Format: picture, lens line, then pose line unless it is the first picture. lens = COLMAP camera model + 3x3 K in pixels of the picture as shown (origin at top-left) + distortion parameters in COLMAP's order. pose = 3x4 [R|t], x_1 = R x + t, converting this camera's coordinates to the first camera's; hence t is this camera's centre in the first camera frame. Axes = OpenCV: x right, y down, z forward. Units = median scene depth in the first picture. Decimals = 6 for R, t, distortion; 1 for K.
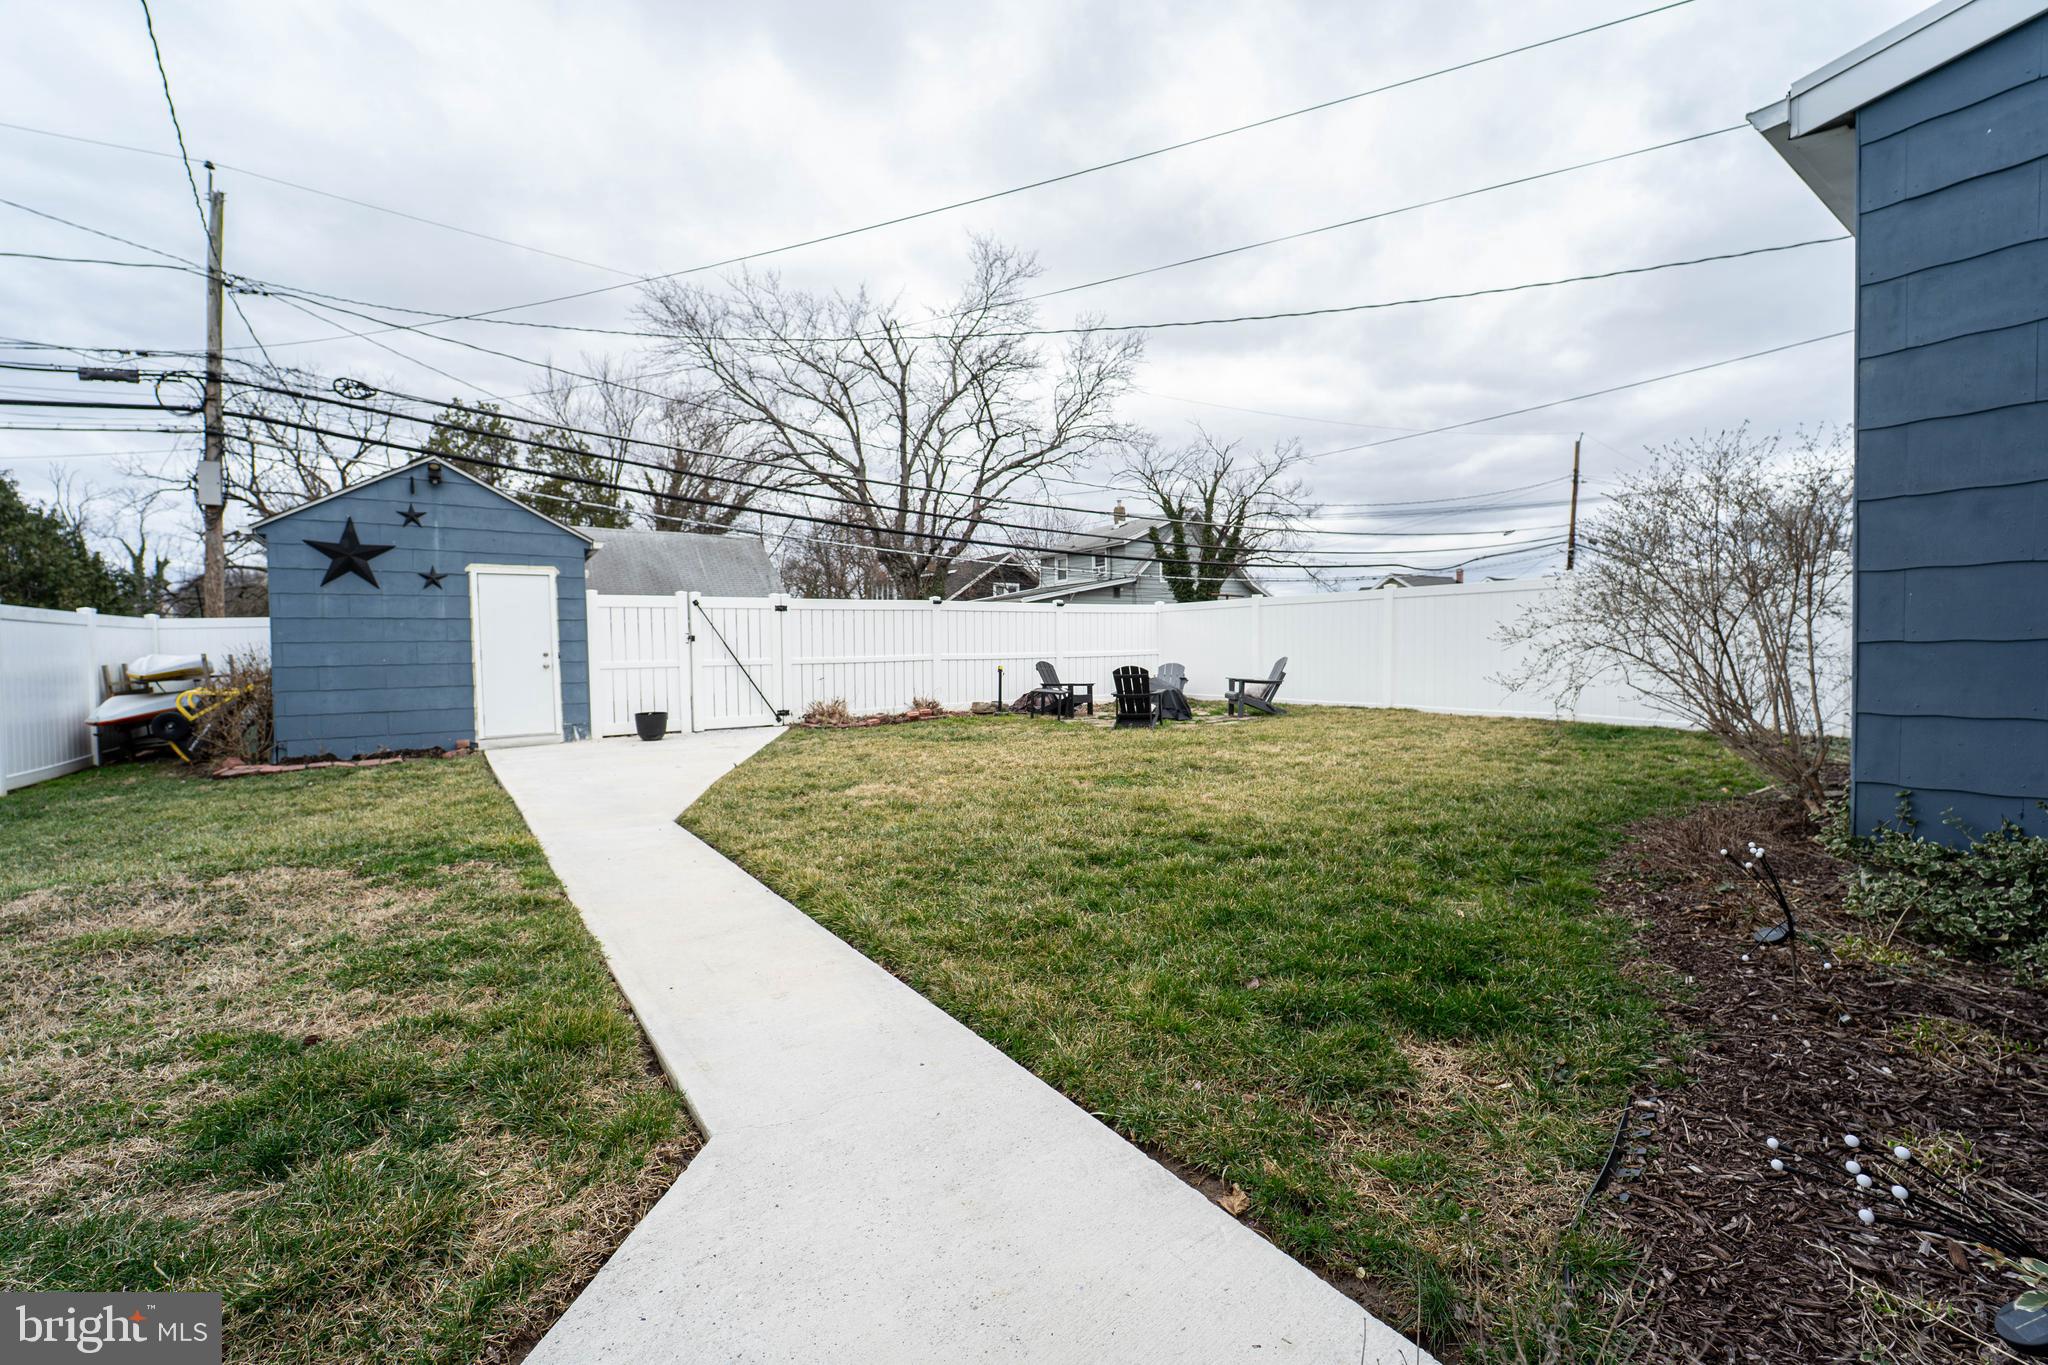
lens RADIAL K [[793.4, 0, 1024.0], [0, 793.4, 682.5], [0, 0, 1]] dist [-0.014830, 0.000288]
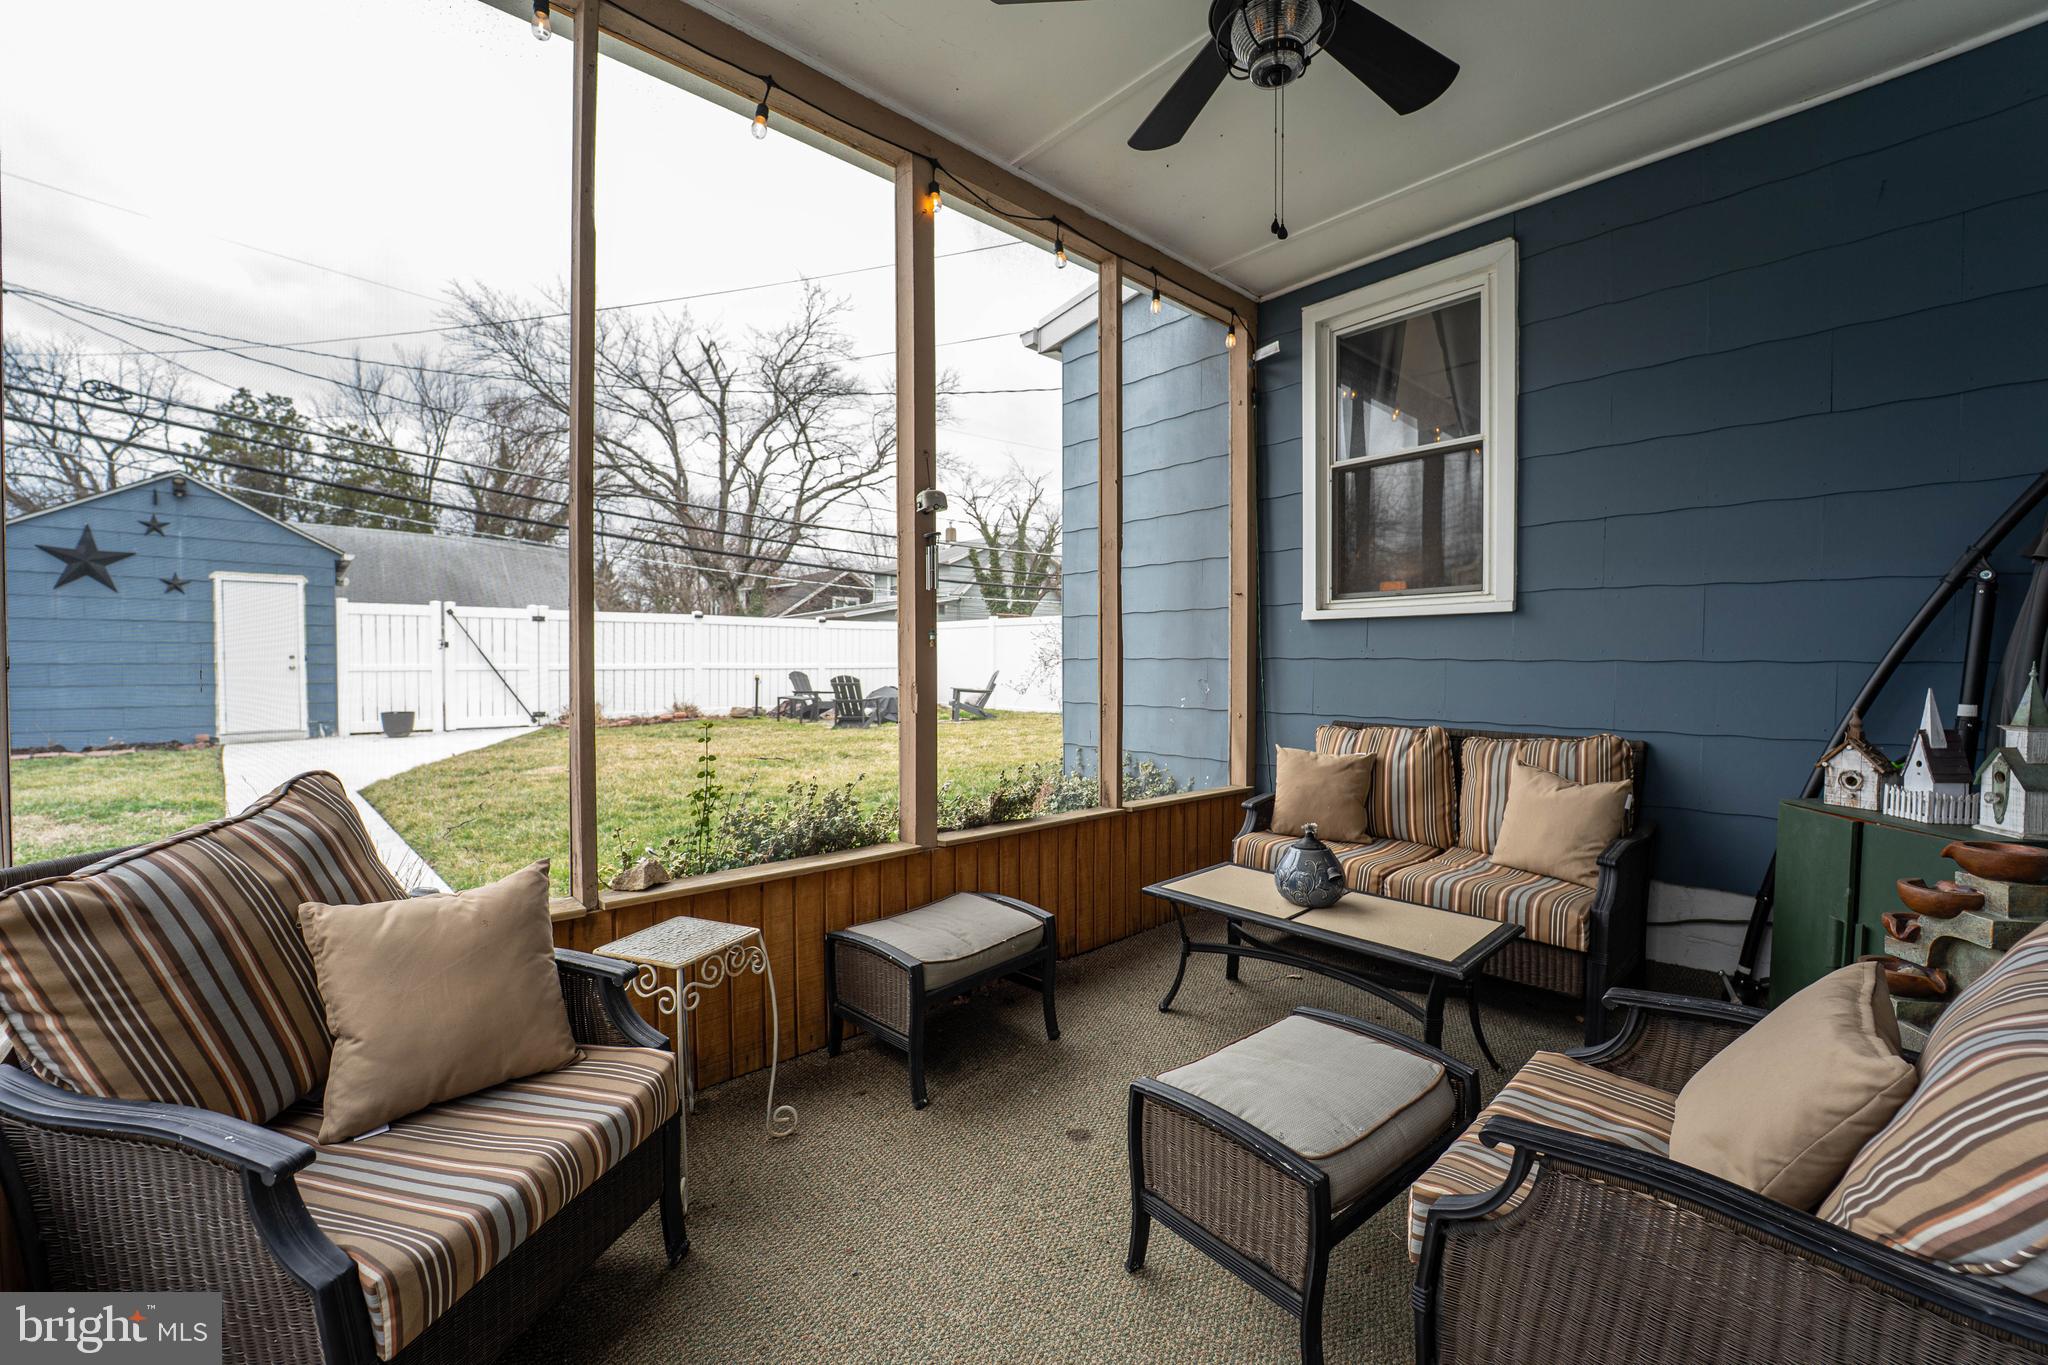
lens RADIAL K [[798.0, 0, 1026.1], [0, 798.0, 686.3], [0, 0, 1]] dist [-0.020241, 0.000195]
pose [[0.988485, 0.012740, 0.150781, 0.179087], [-0.010693, 0.999839, -0.014383, 0.007468], [-0.150940, 0.012605, 0.988462, -0.167954]]
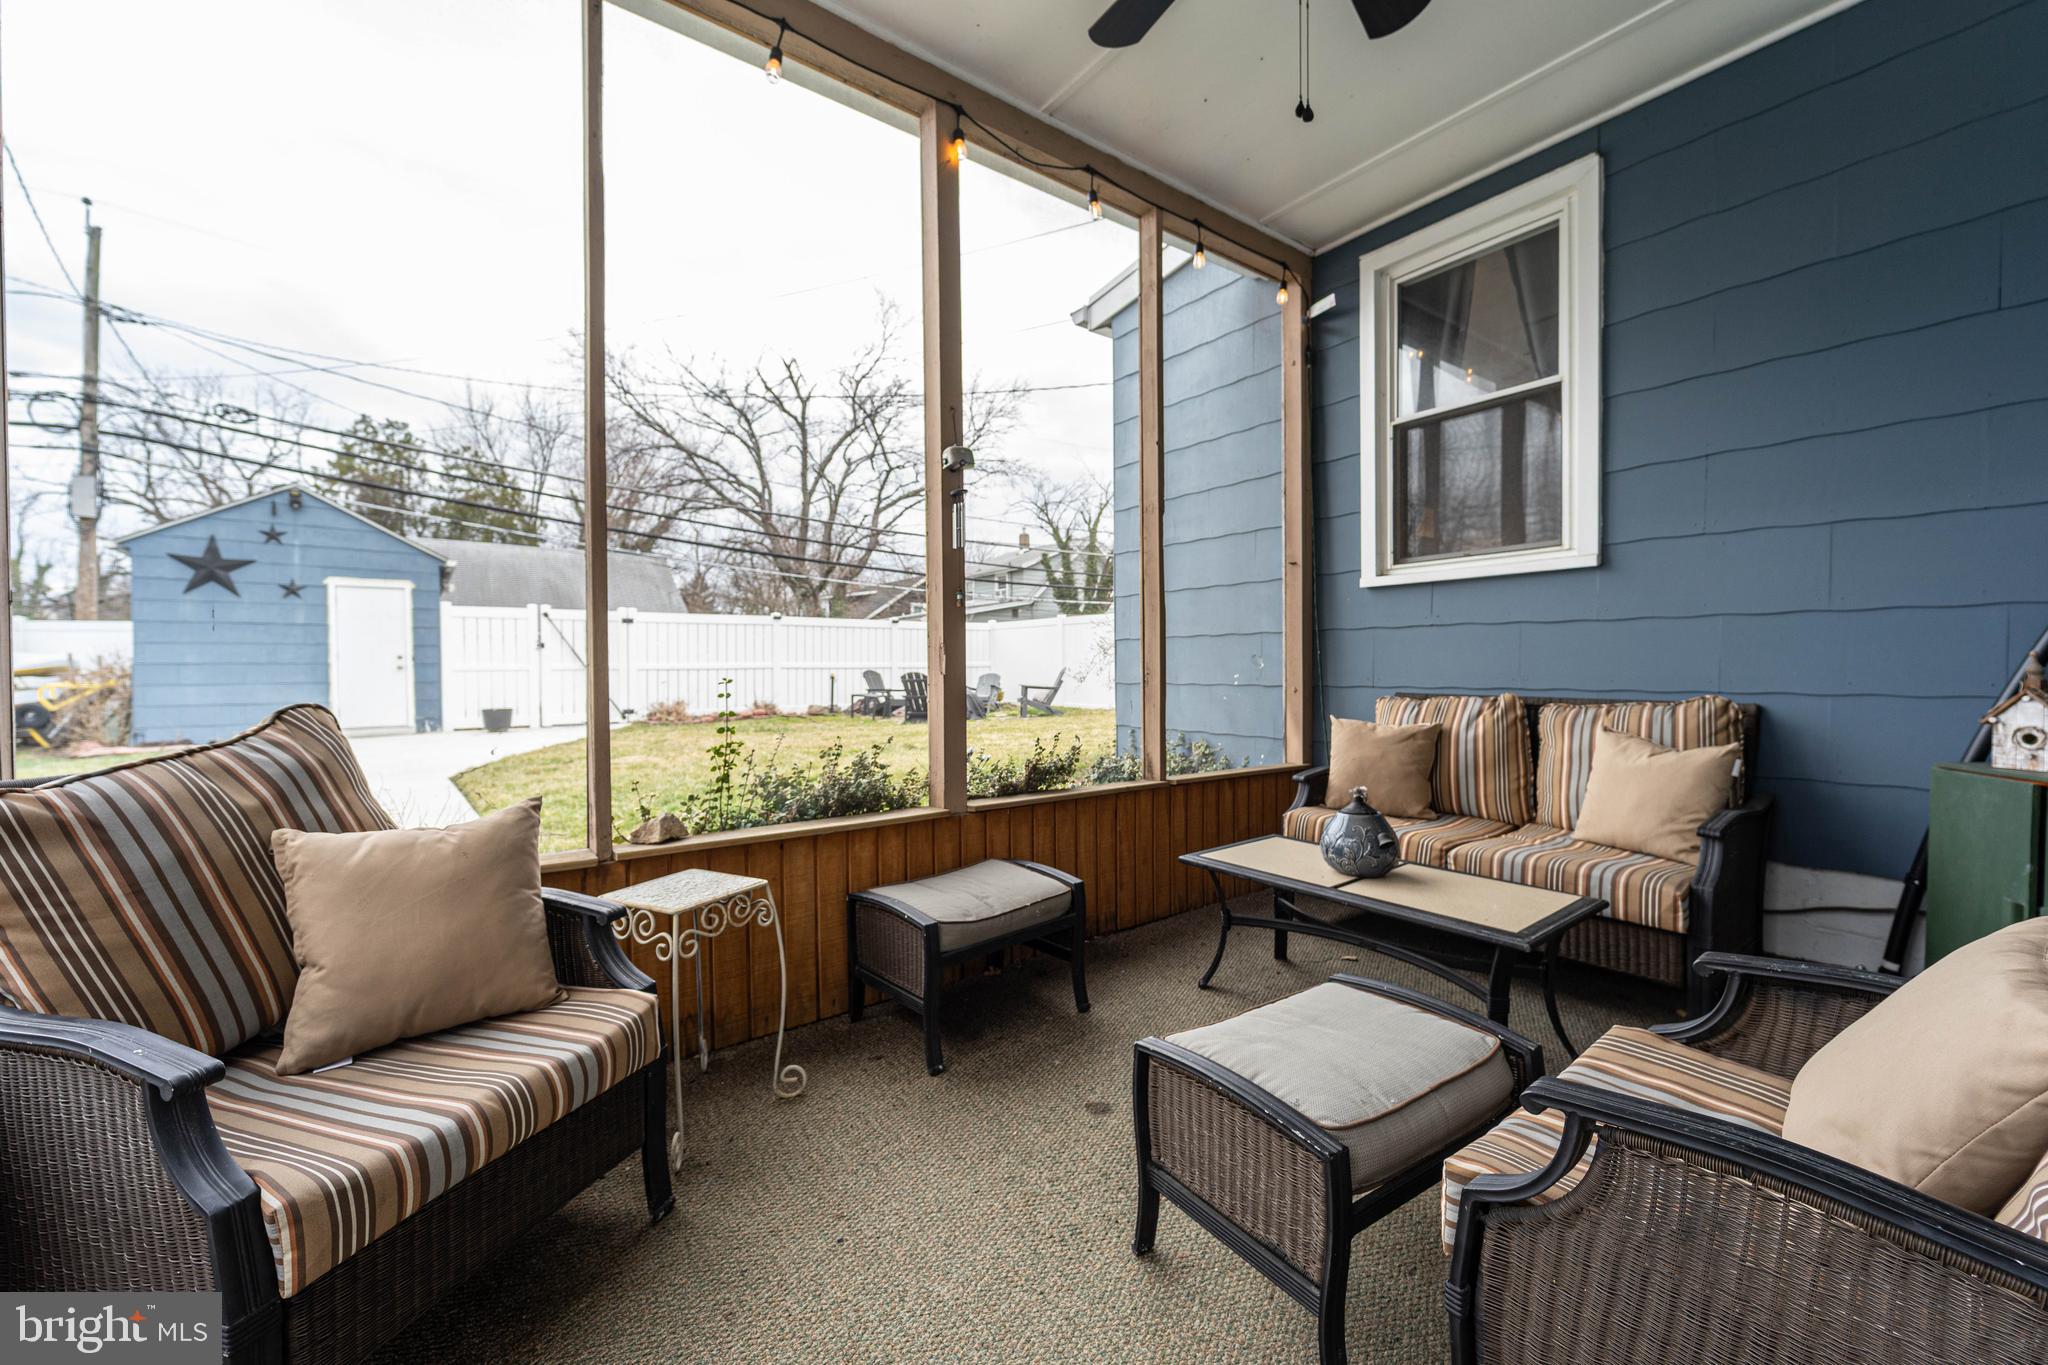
lens RADIAL K [[782.6, 0, 1032.0], [0, 782.6, 686.8], [0, 0, 1]] dist [0.005049, 0.000010]
pose [[0.998087, 0.007961, 0.061307, 0.193676], [-0.006713, 0.999766, -0.020540, 0.019946], [-0.061456, 0.020089, 0.997908, -0.158200]]
